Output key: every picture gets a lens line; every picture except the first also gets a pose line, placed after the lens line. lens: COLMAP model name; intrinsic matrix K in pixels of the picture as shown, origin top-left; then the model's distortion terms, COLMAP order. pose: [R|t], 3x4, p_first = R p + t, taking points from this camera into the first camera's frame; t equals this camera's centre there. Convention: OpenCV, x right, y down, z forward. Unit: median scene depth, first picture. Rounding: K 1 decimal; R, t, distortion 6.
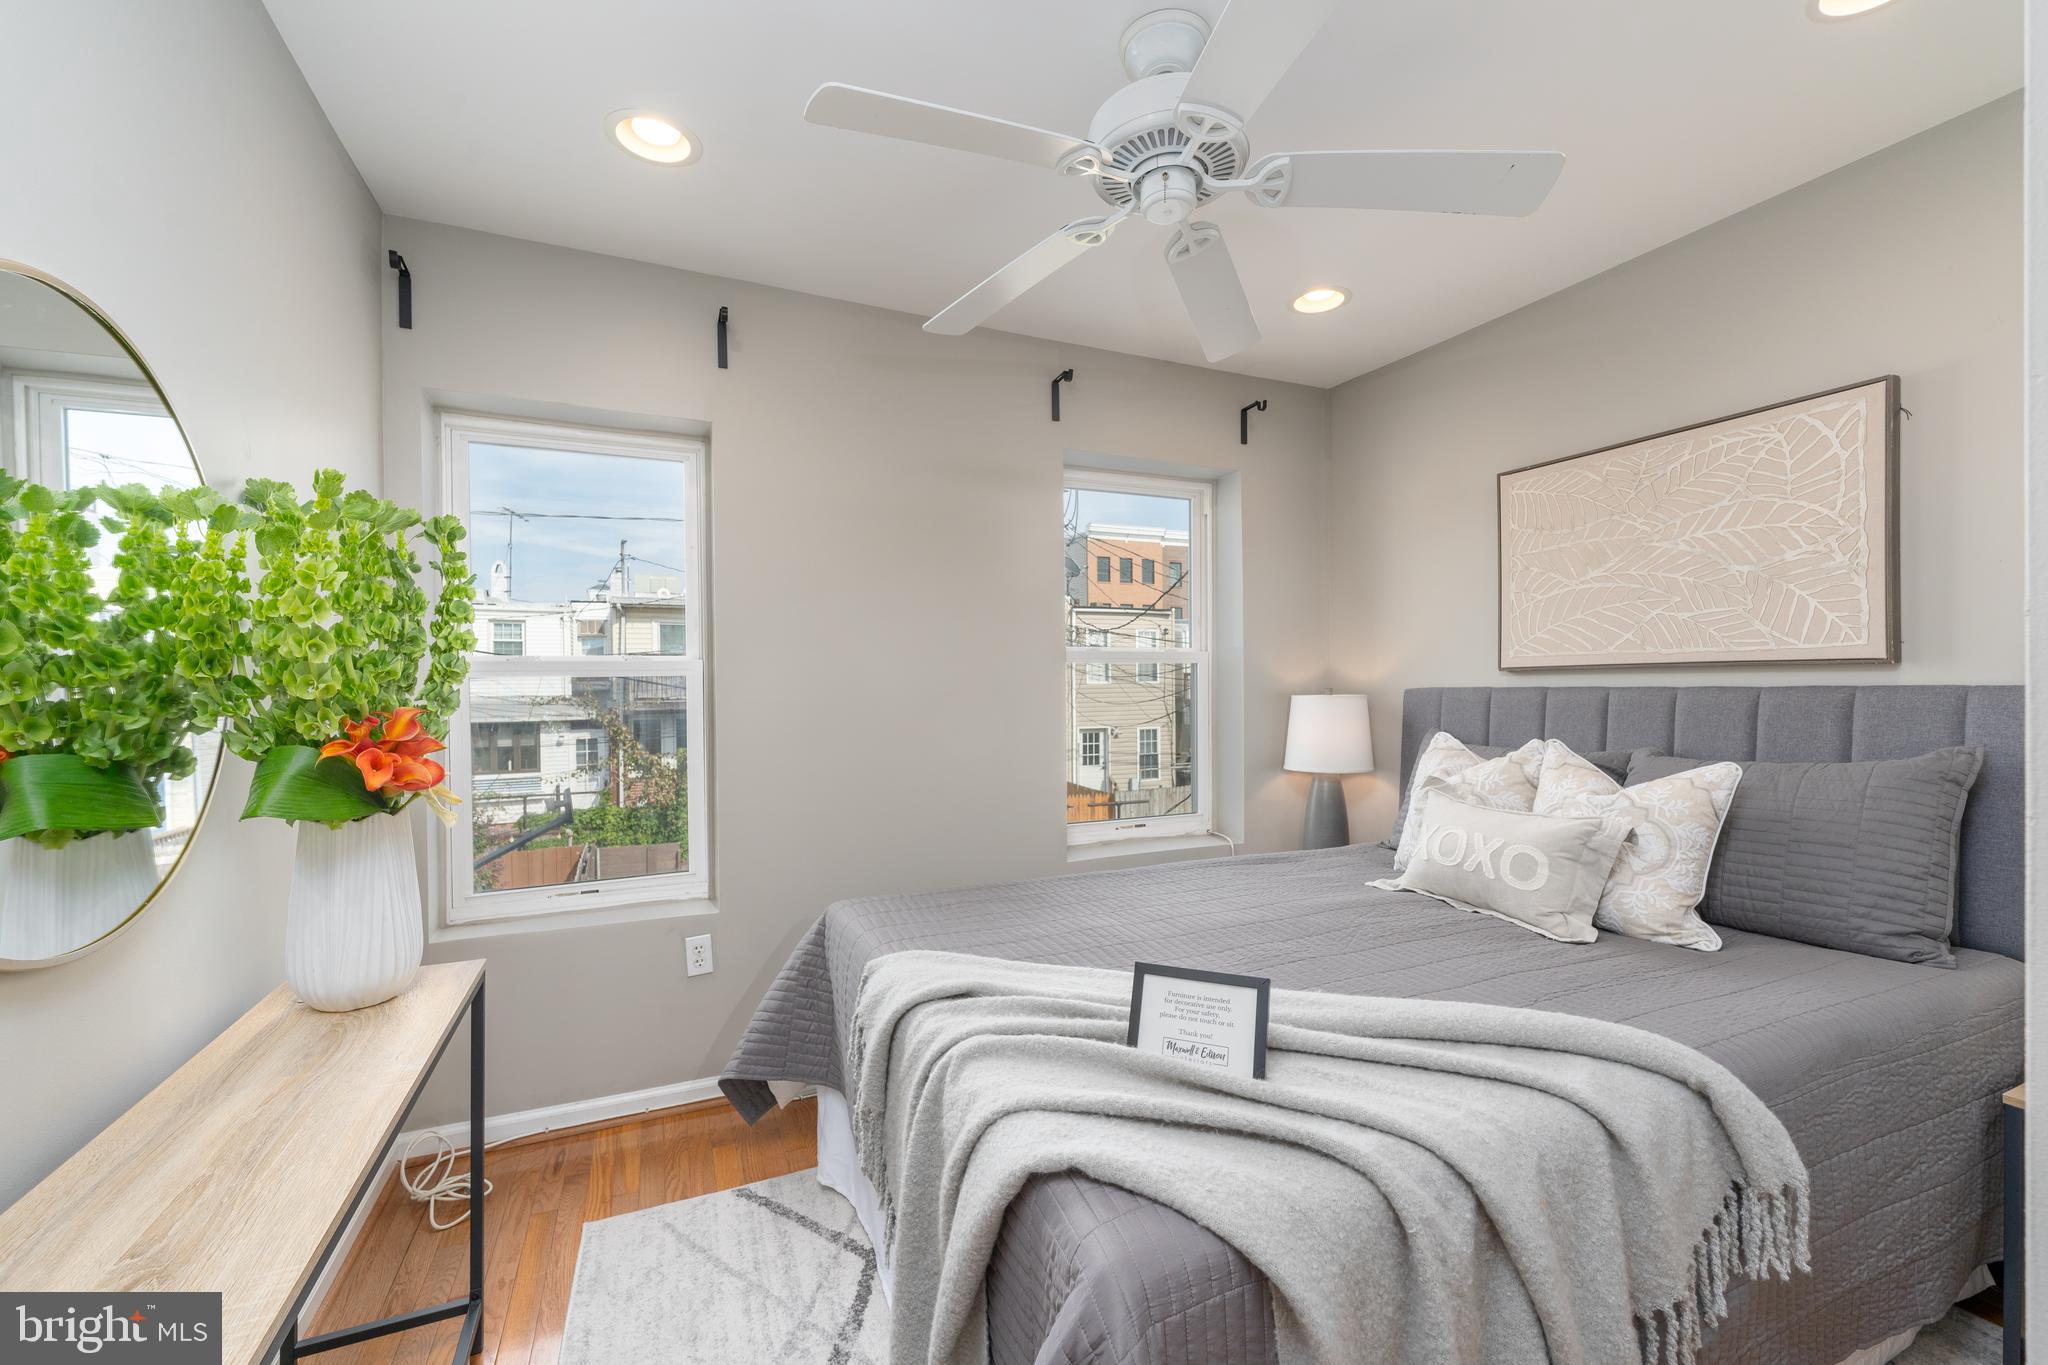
lens RADIAL K [[839.7, 0, 1018.5], [0, 839.7, 695.2], [0, 0, 1]] dist [0.001843, 0.000088]
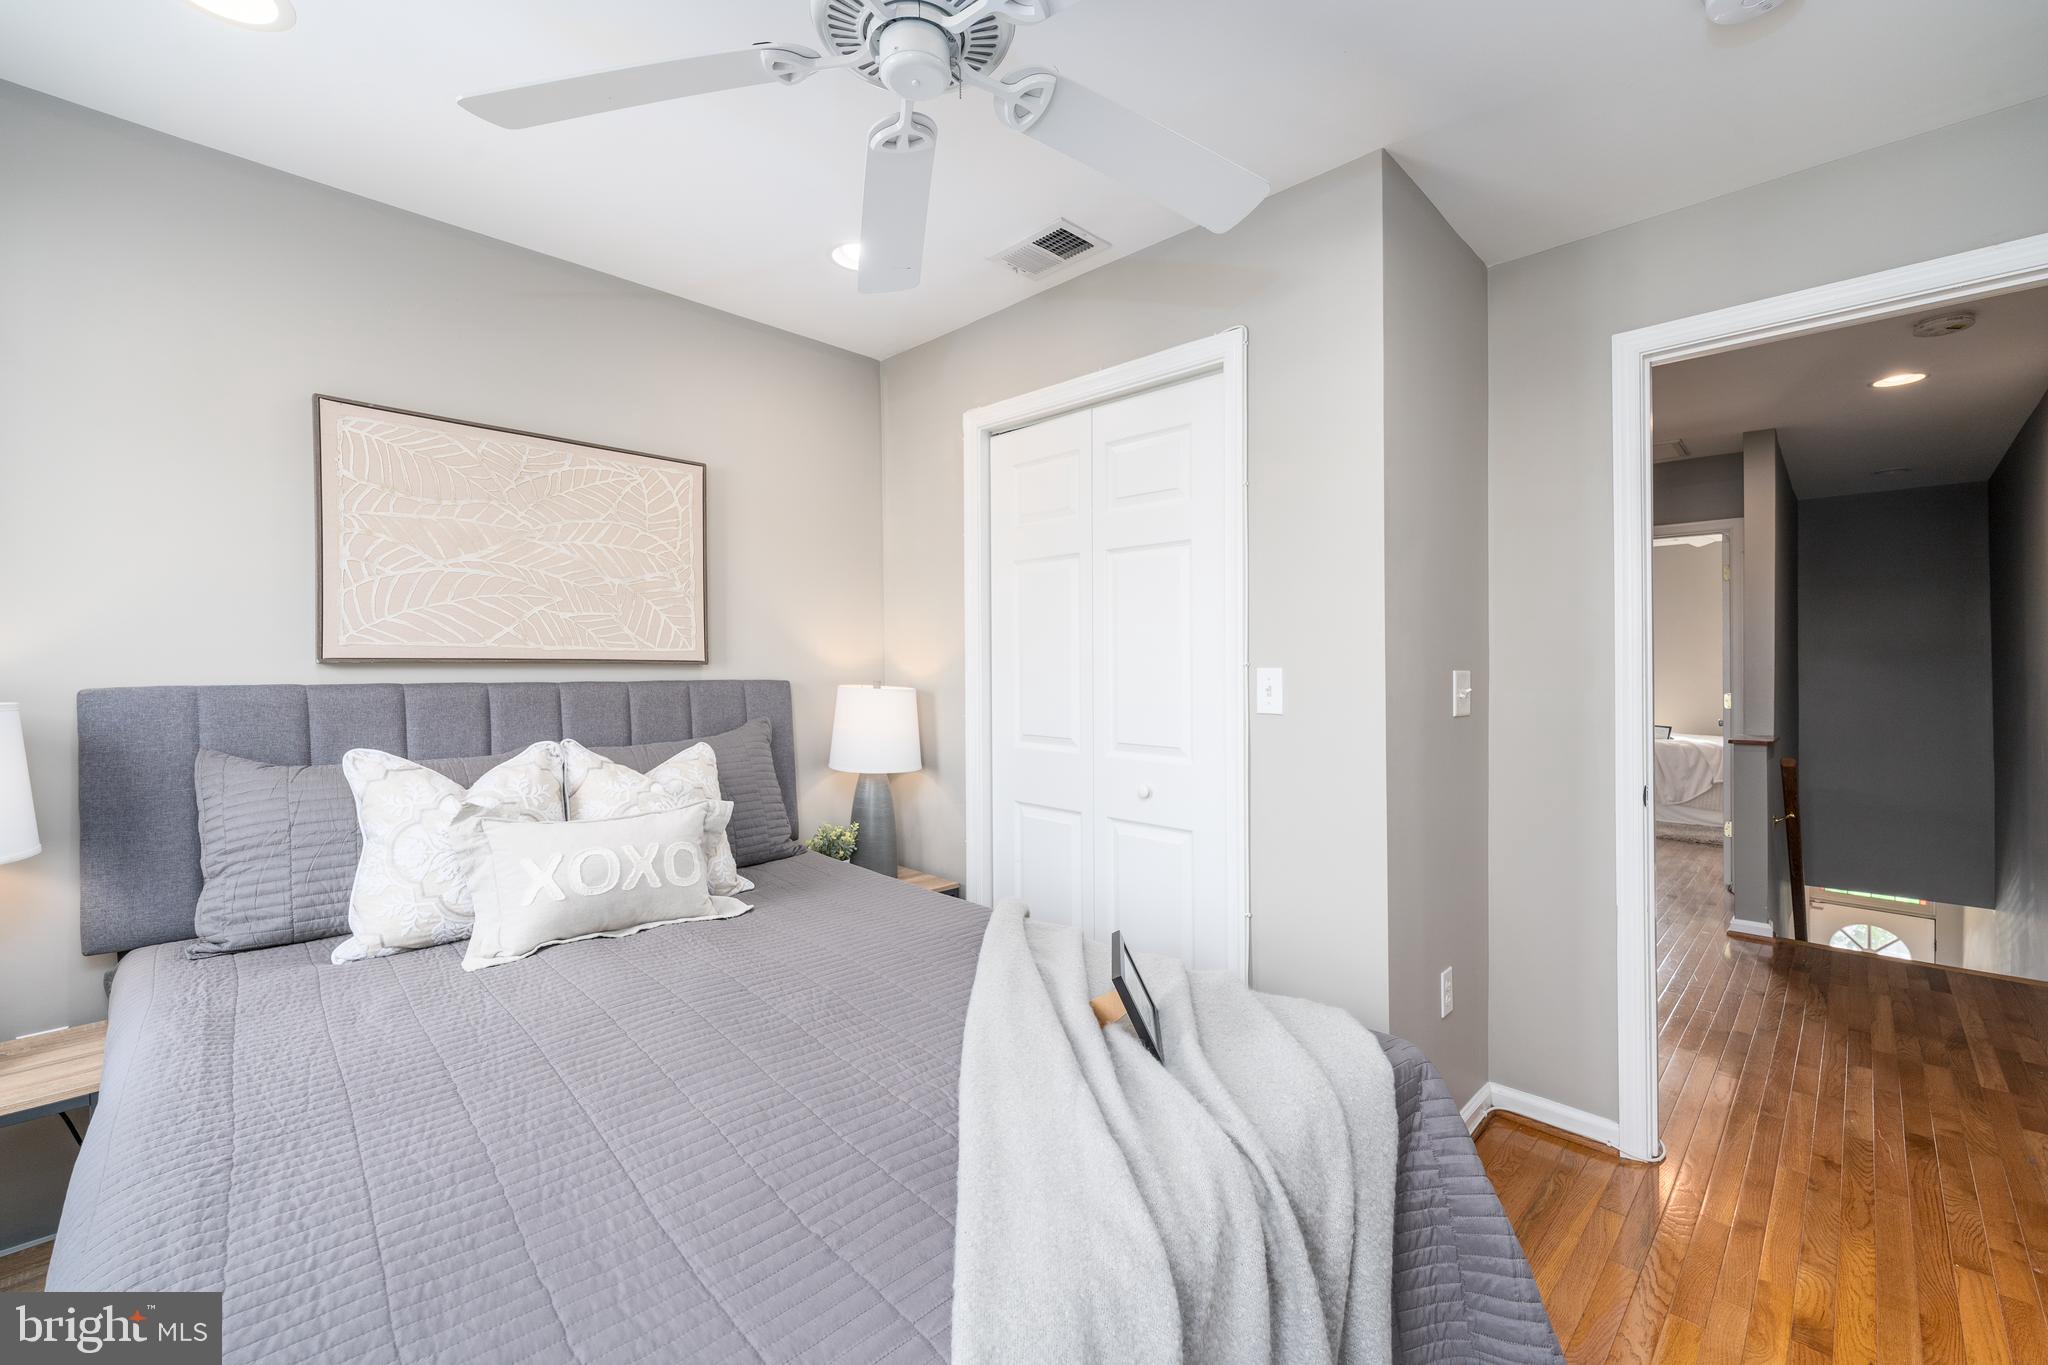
lens RADIAL K [[811.2, 0, 1014.3], [0, 811.2, 679.2], [0, 0, 1]] dist [0.011691, 0.000018]
pose [[-0.362304, 0.004826, 0.932047, -0.373564], [0.020851, 0.999778, 0.002928, -0.005186], [-0.931827, 0.020495, -0.362325, 0.848376]]
